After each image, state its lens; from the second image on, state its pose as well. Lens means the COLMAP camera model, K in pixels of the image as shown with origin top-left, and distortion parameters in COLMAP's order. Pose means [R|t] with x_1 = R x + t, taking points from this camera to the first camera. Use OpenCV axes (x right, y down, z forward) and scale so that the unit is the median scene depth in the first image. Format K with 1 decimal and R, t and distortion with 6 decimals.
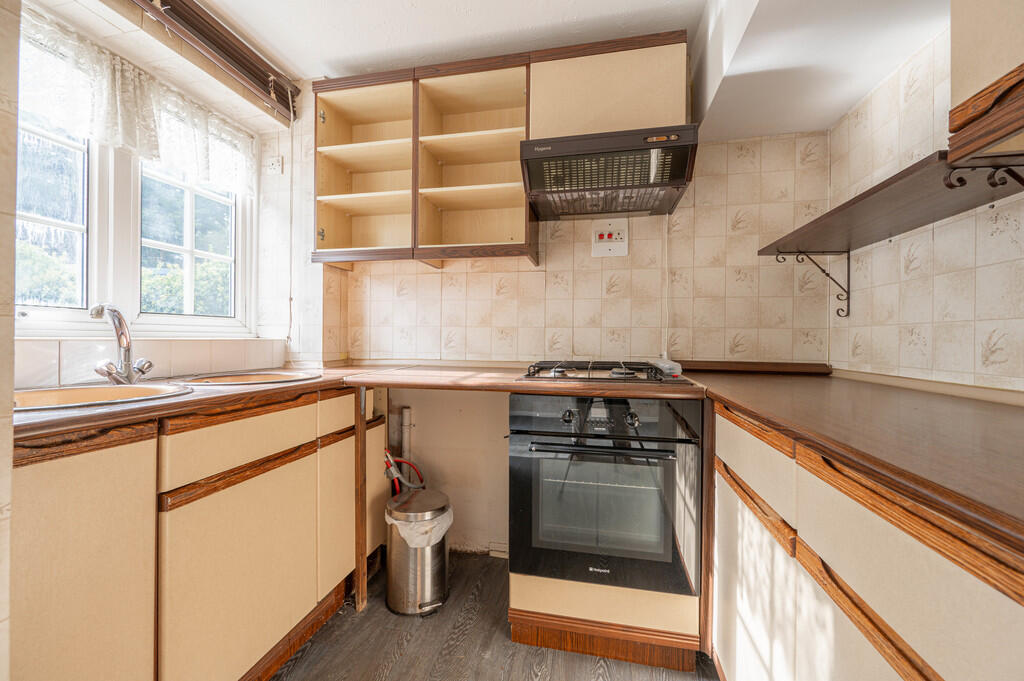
lens RADIAL K [[402.5, 0, 513.3], [0, 402.5, 337.2], [0, 0, 1]] dist [-0.001472, -0.000157]
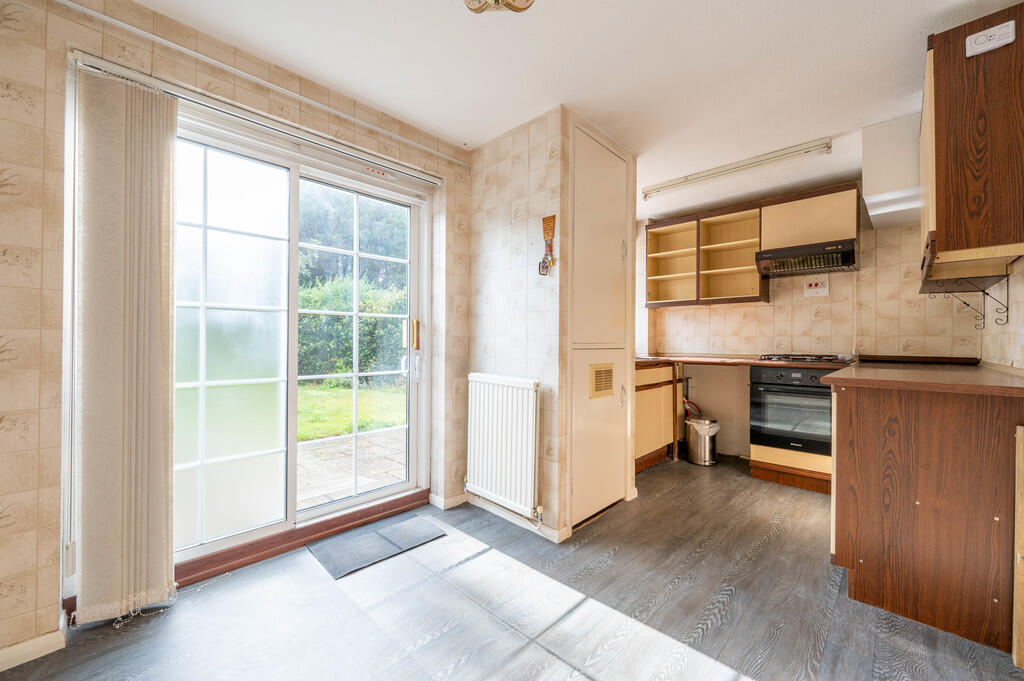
lens RADIAL K [[402.5, 0, 506.9], [0, 402.5, 341.0], [0, 0, 1]] dist [-0.001472, -0.000157]
pose [[0.844438, -0.003351, -0.535643, 0.038941], [0.000183, 0.999982, -0.005969, 0.007561], [0.535654, 0.004942, 0.844423, -1.333071]]
